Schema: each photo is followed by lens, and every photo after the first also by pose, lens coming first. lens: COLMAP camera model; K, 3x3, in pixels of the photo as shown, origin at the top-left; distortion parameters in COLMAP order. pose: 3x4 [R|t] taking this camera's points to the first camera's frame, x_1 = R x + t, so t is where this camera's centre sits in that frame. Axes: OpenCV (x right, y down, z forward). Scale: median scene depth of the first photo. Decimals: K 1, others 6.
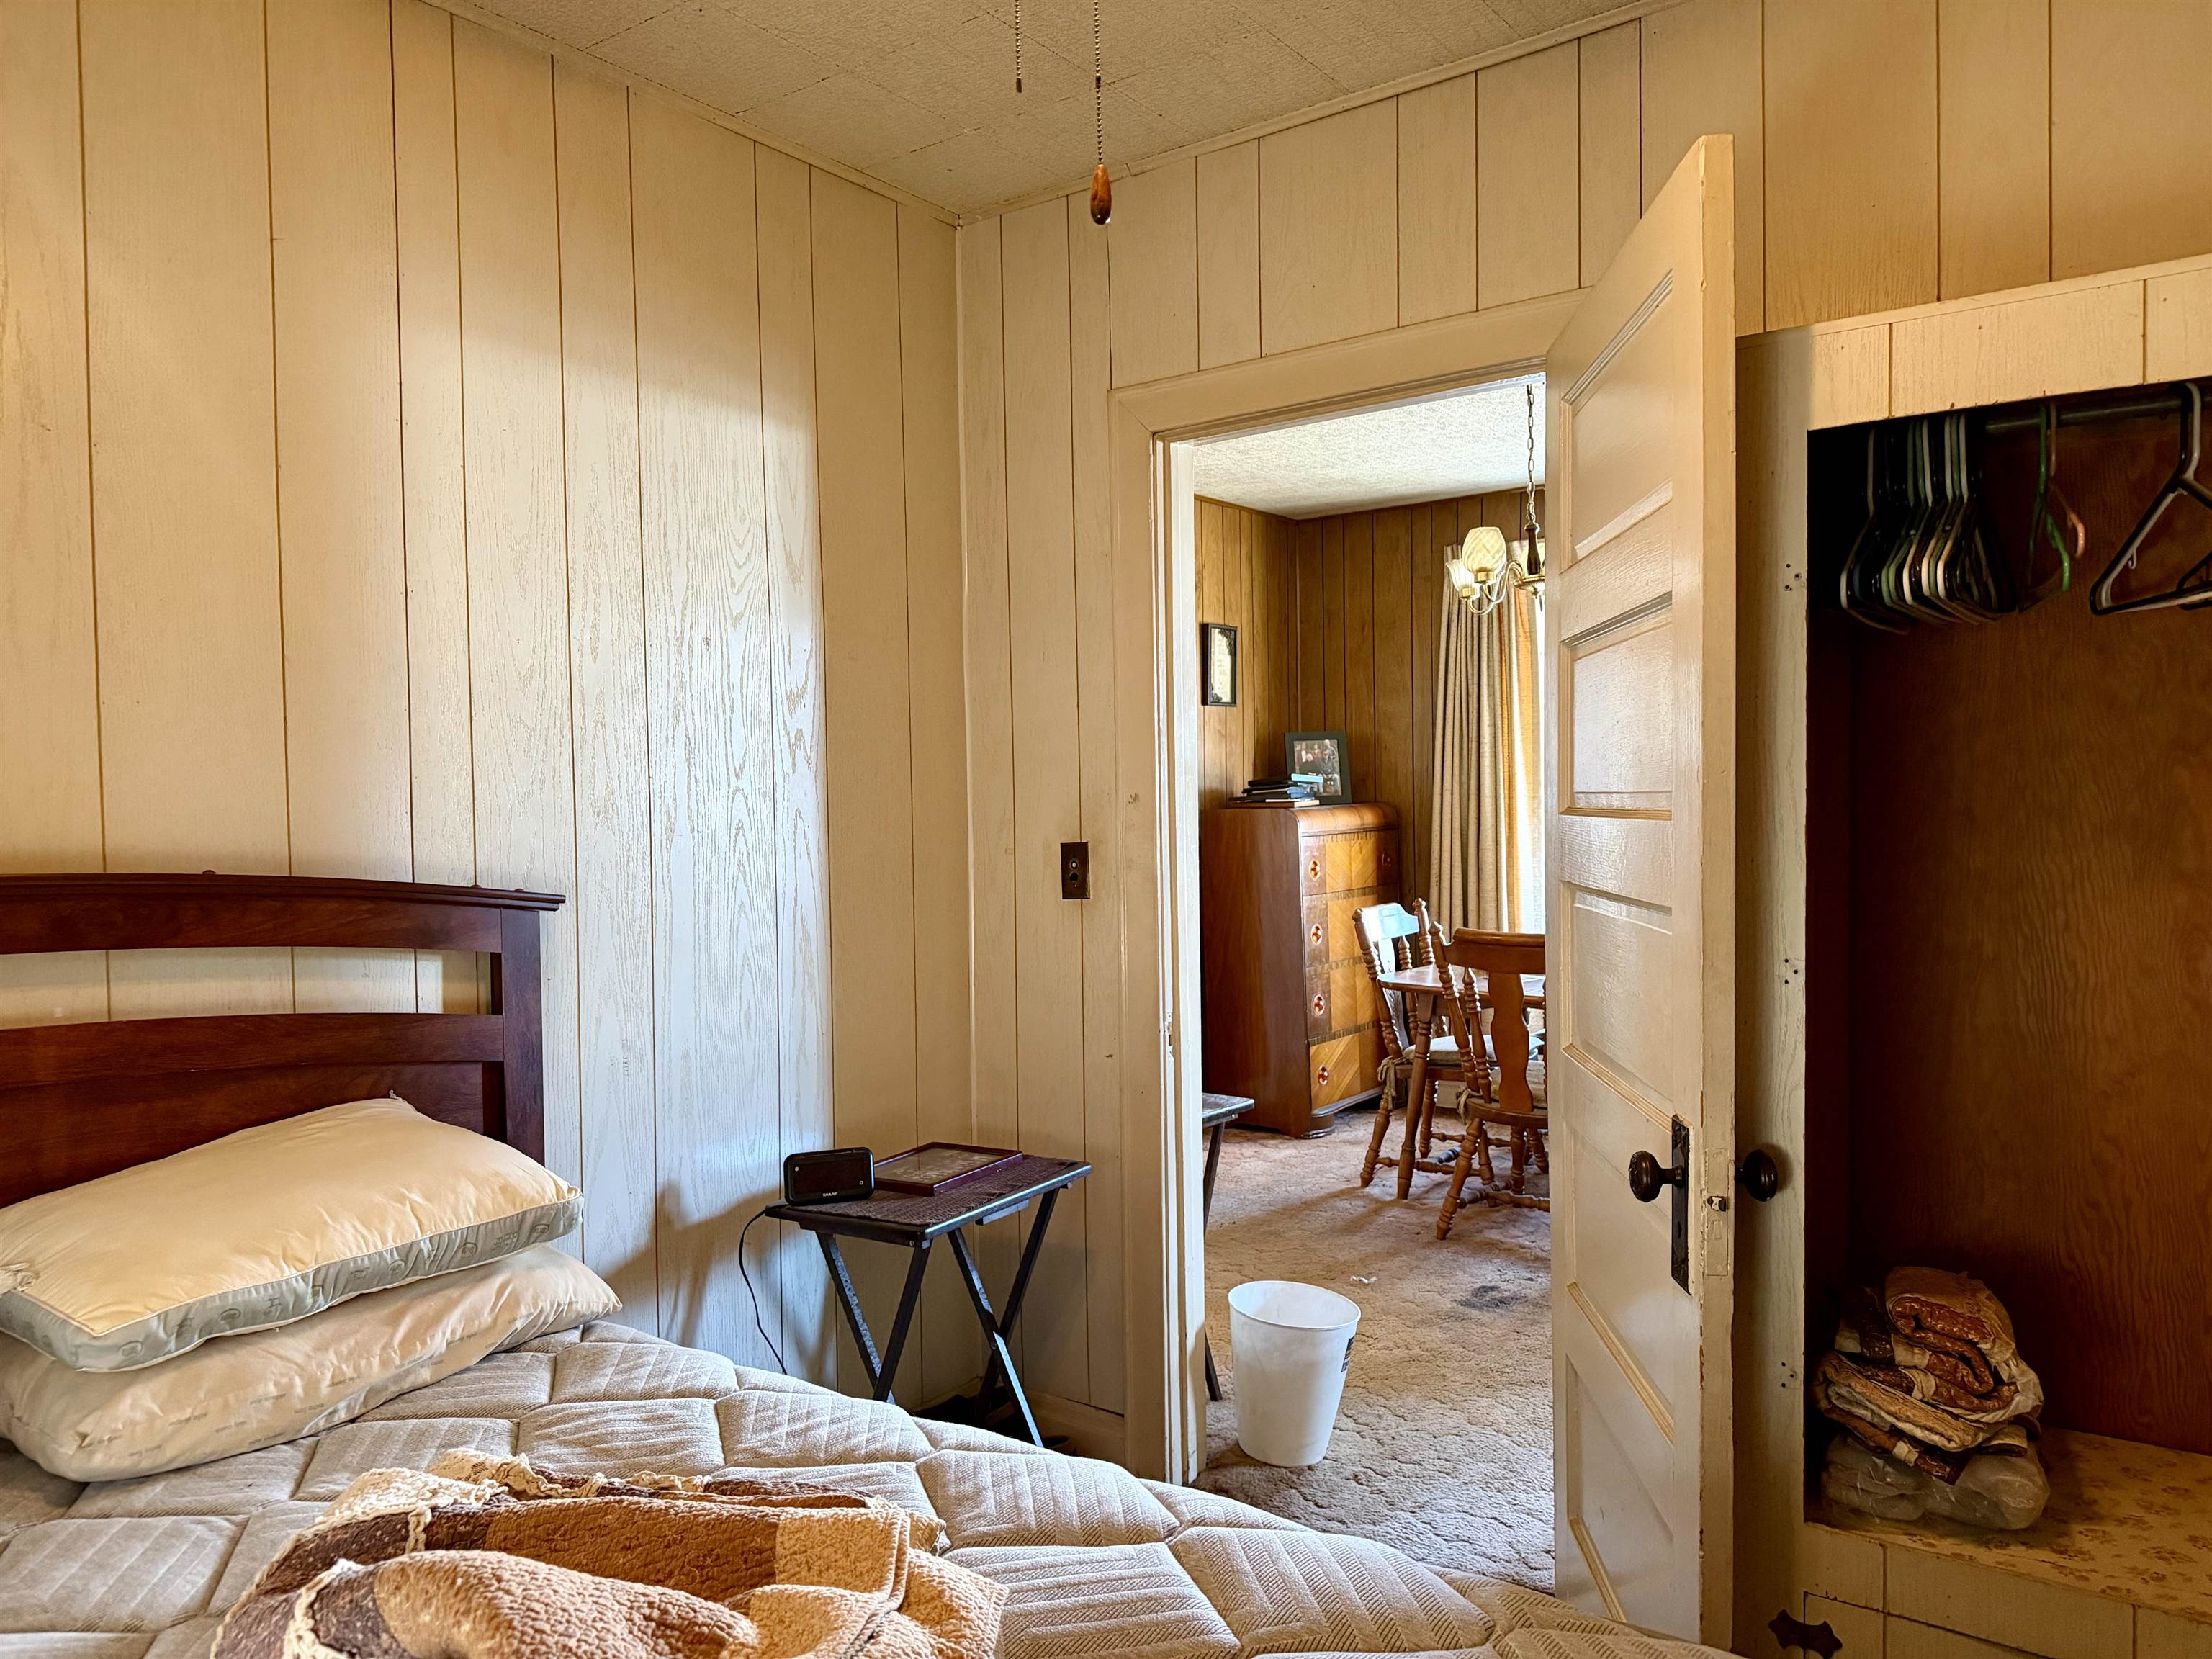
lens RADIAL K [[1539.6, 0, 1095.5], [0, 1539.6, 837.5], [0, 0, 1]] dist [0.105880, -0.139205]
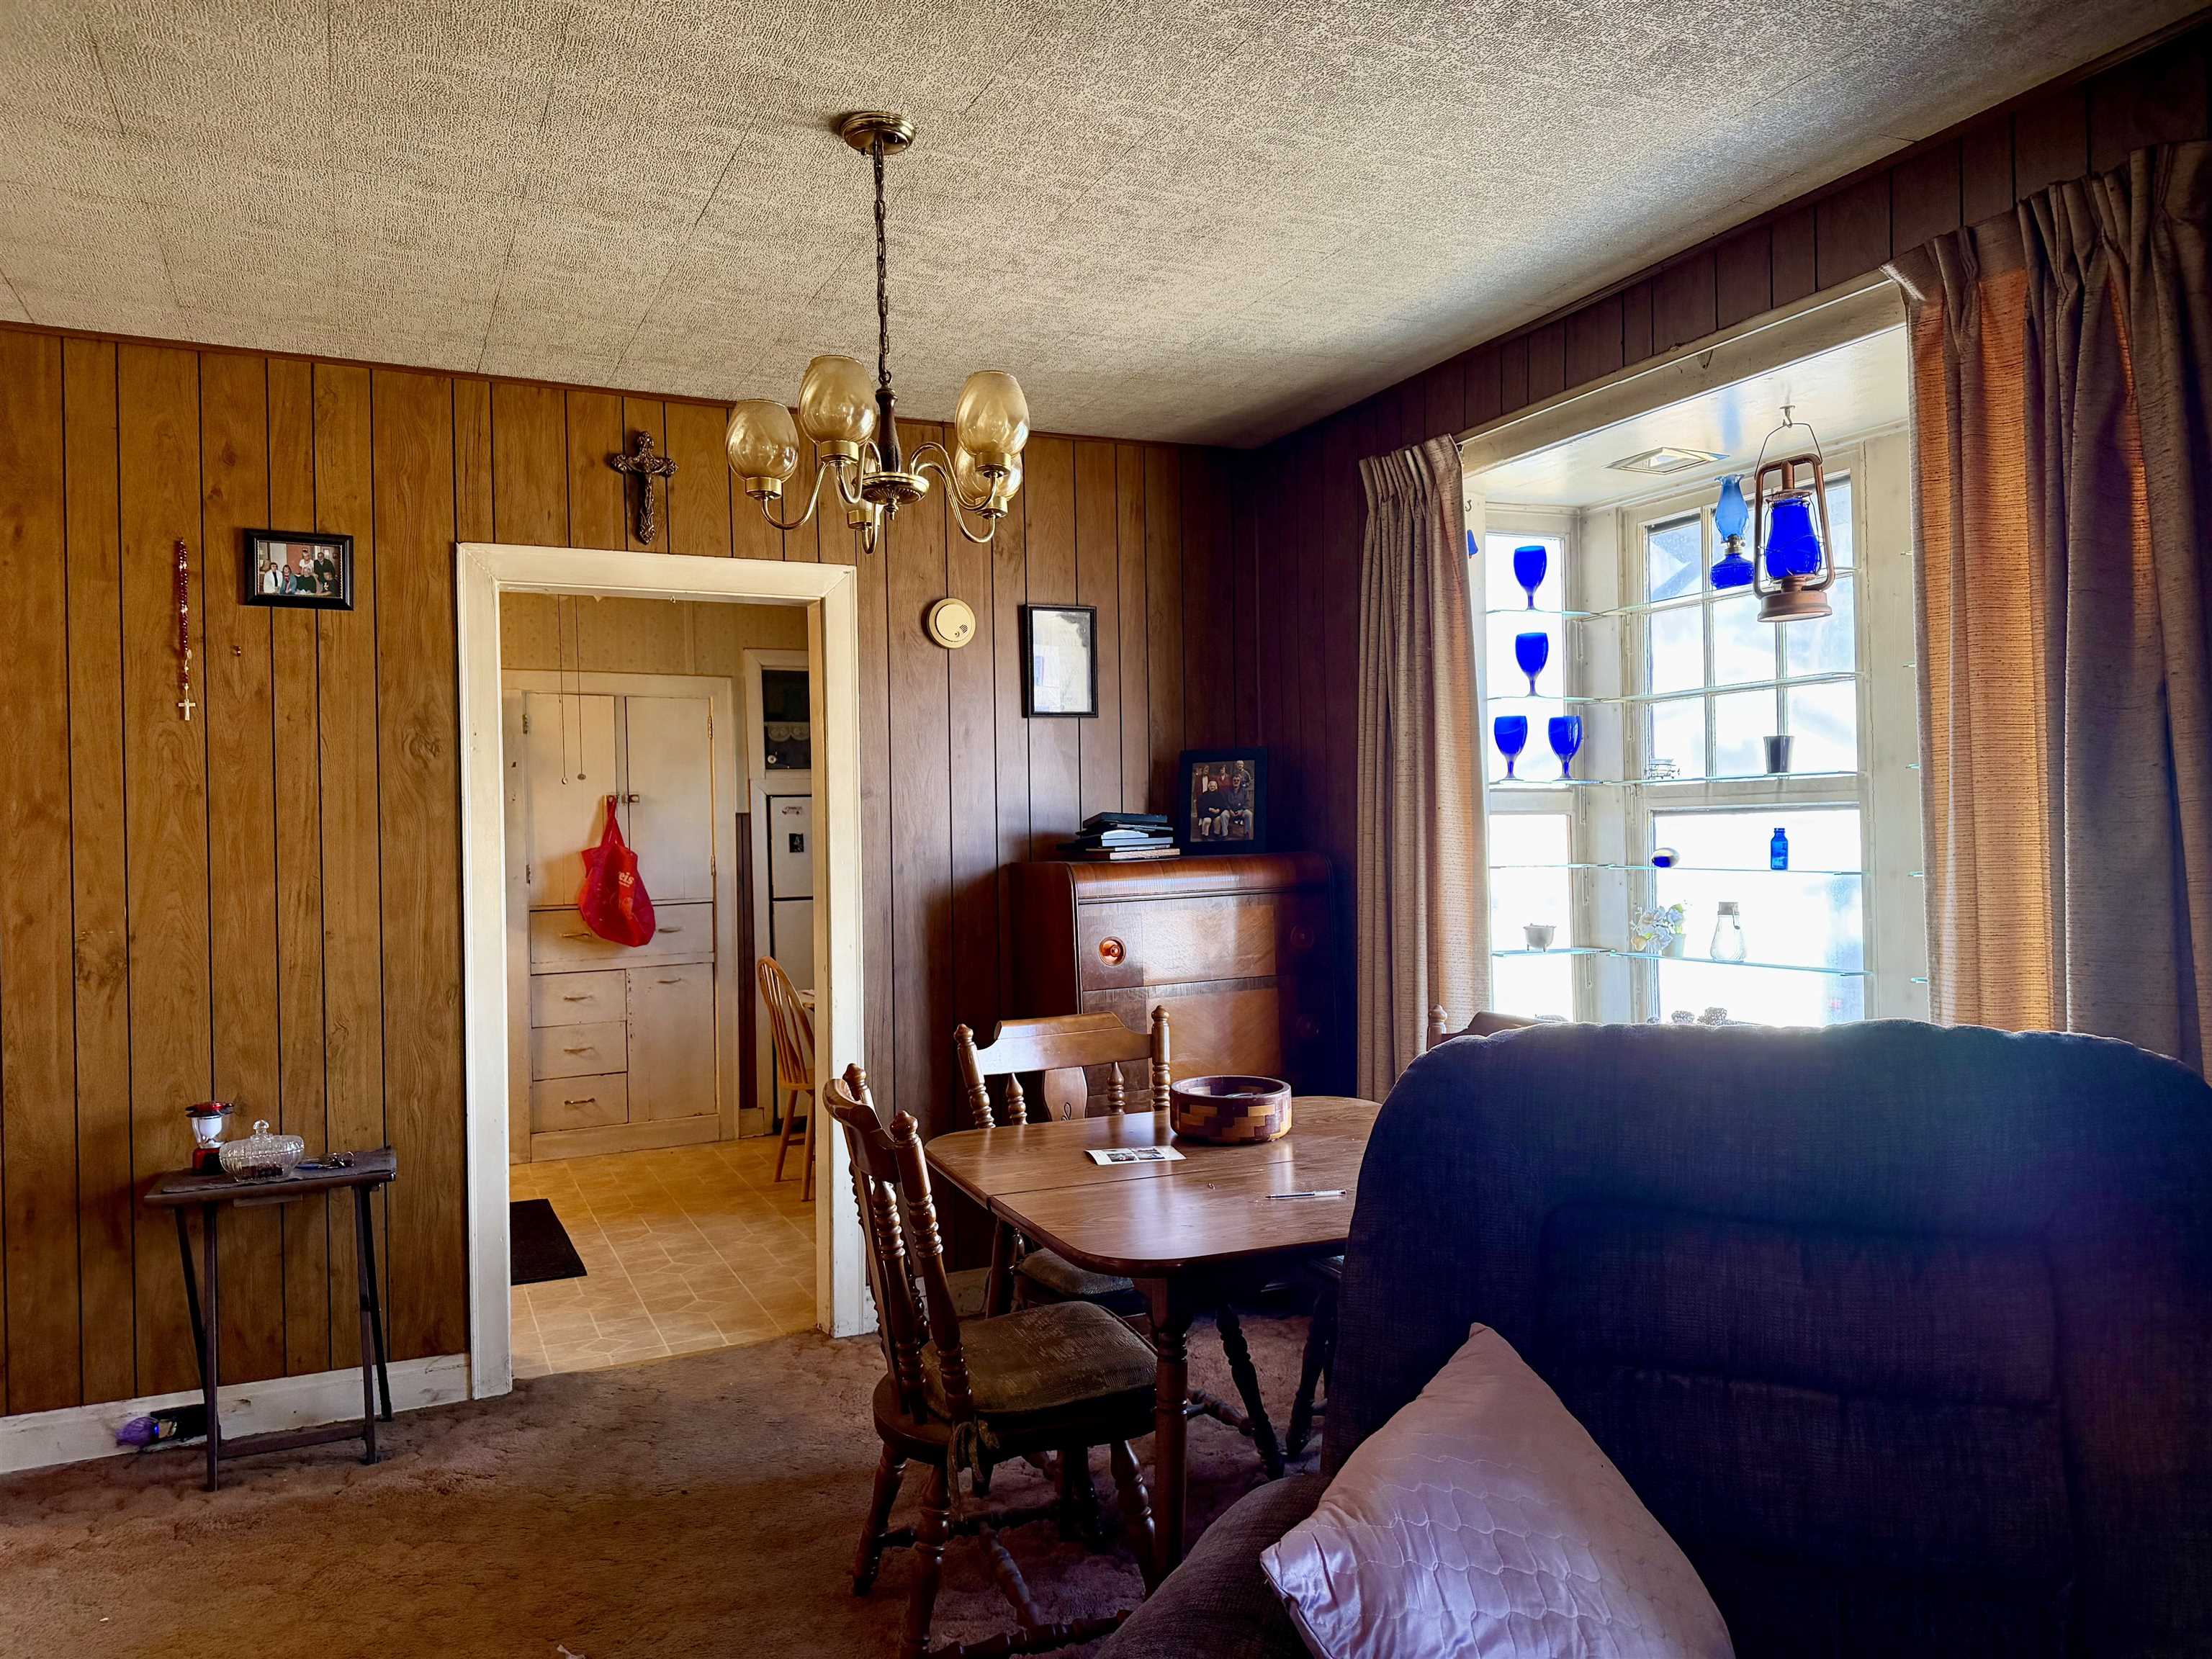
lens RADIAL K [[1552.5, 0, 1112.1], [0, 1552.5, 830.4], [0, 0, 1]] dist [0.107796, -0.156309]
pose [[0.885478, -0.007318, -0.464624, 1.239190], [-0.003786, 0.999729, -0.022961, -0.045377], [0.464667, 0.022090, 0.885210, 1.042262]]
